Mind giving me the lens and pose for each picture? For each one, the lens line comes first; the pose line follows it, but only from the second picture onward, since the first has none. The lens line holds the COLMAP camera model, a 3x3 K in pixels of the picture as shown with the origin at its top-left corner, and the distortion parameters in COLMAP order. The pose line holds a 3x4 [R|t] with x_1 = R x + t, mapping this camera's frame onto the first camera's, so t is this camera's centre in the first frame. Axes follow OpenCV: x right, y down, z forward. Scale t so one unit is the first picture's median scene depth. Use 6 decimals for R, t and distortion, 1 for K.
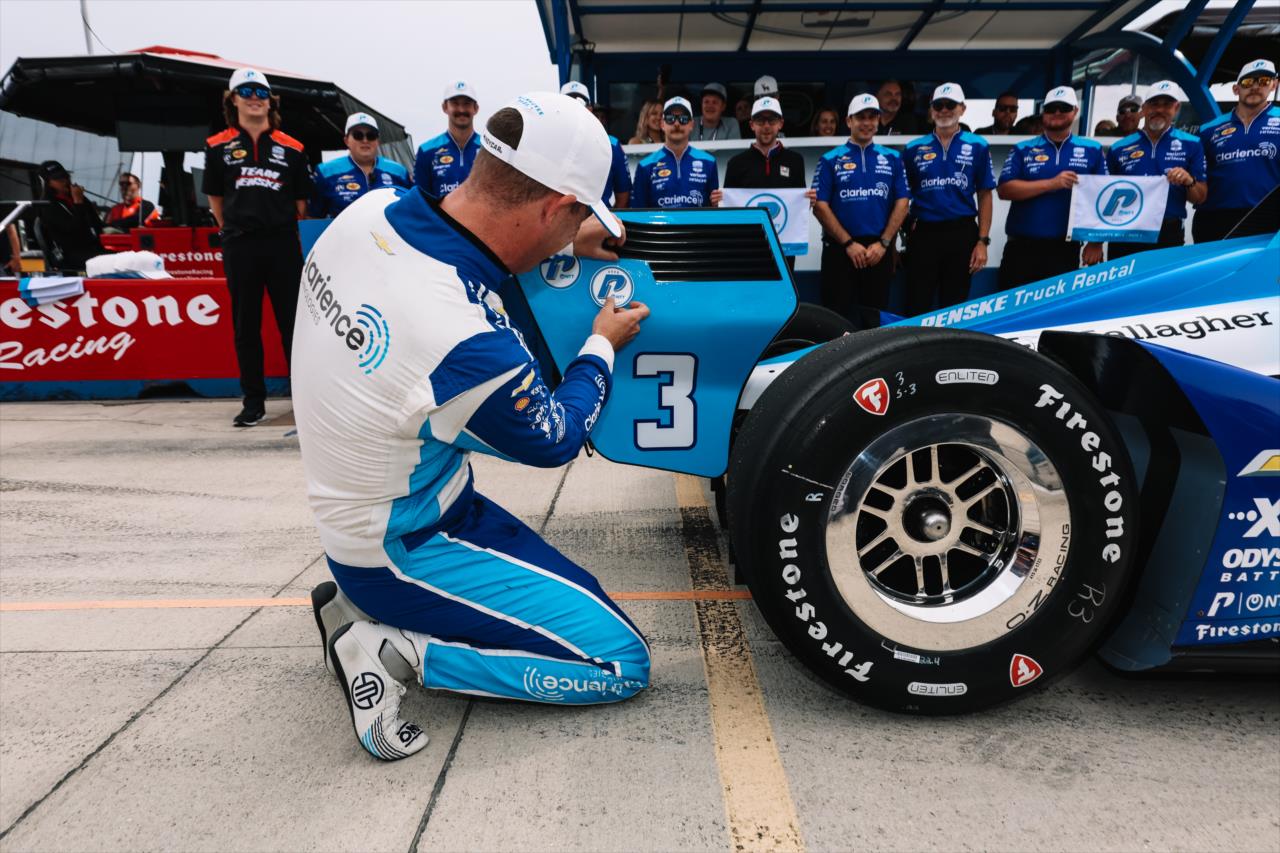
lens RADIAL K [[806.3, 0, 641.1], [0, 806.3, 431.8], [0, 0, 1]] dist [-0.002665, 0.001818]
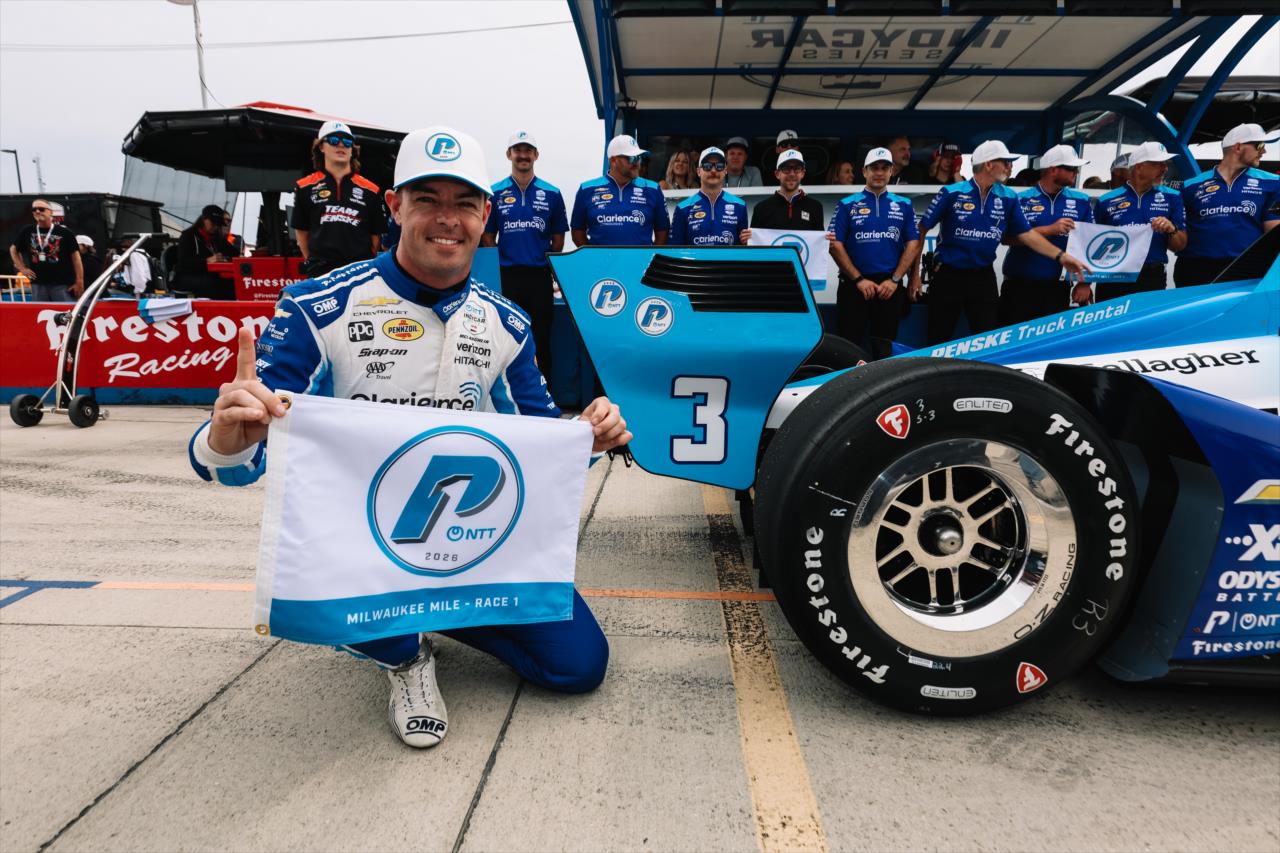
lens RADIAL K [[713.7, 0, 641.0], [0, 713.7, 430.8], [0, 0, 1]] dist [-0.015661, 0.002509]
pose [[0.999031, 0.024033, -0.036865, -0.014442], [-0.024635, 0.999569, -0.015943, -0.005521], [0.036466, 0.016836, 0.999193, 0.020520]]
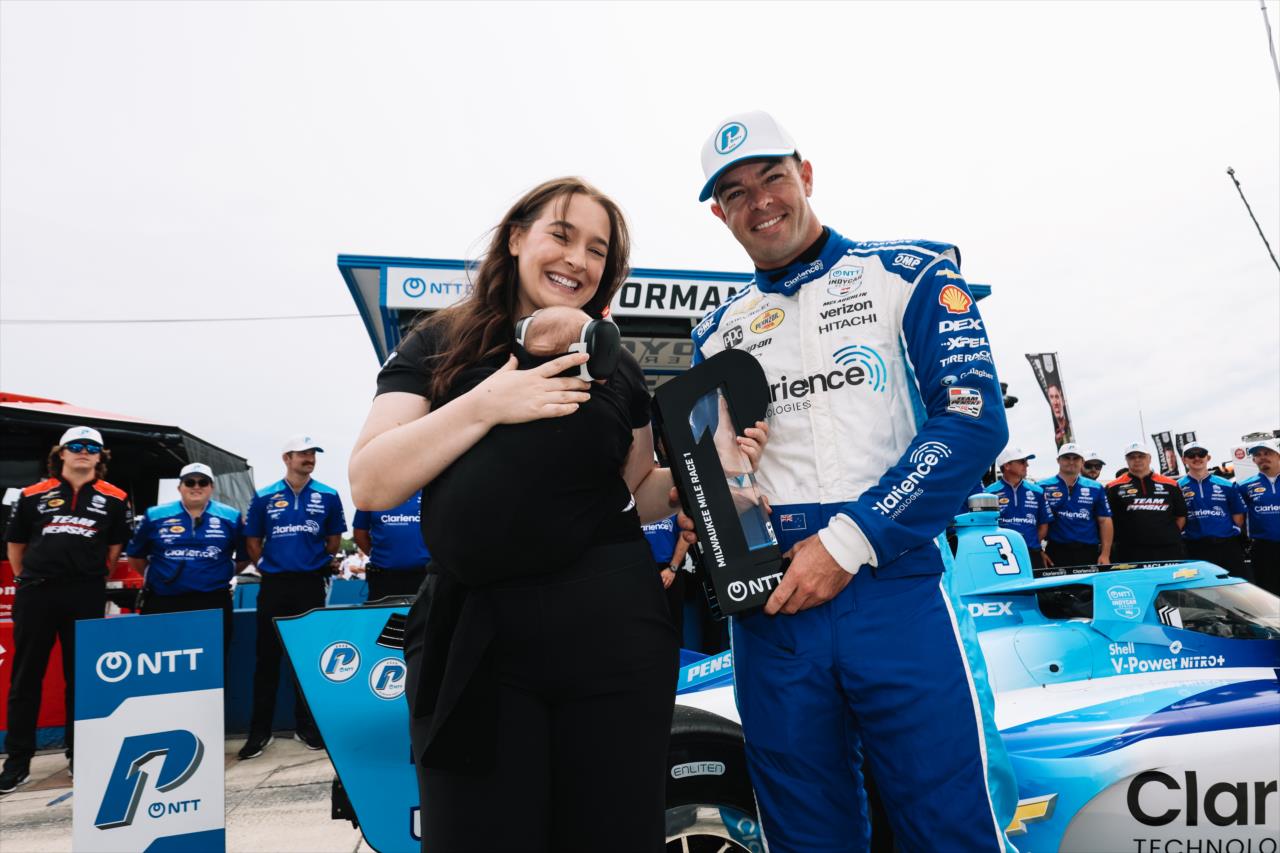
lens RADIAL K [[733.3, 0, 639.1], [0, 733.3, 428.9], [0, 0, 1]] dist [-0.005027, -0.001561]
pose [[0.978332, 0.008392, 0.206871, 0.081324], [0.068254, 0.930251, -0.360520, -0.111860], [-0.195468, 0.366828, 0.909521, -0.067694]]
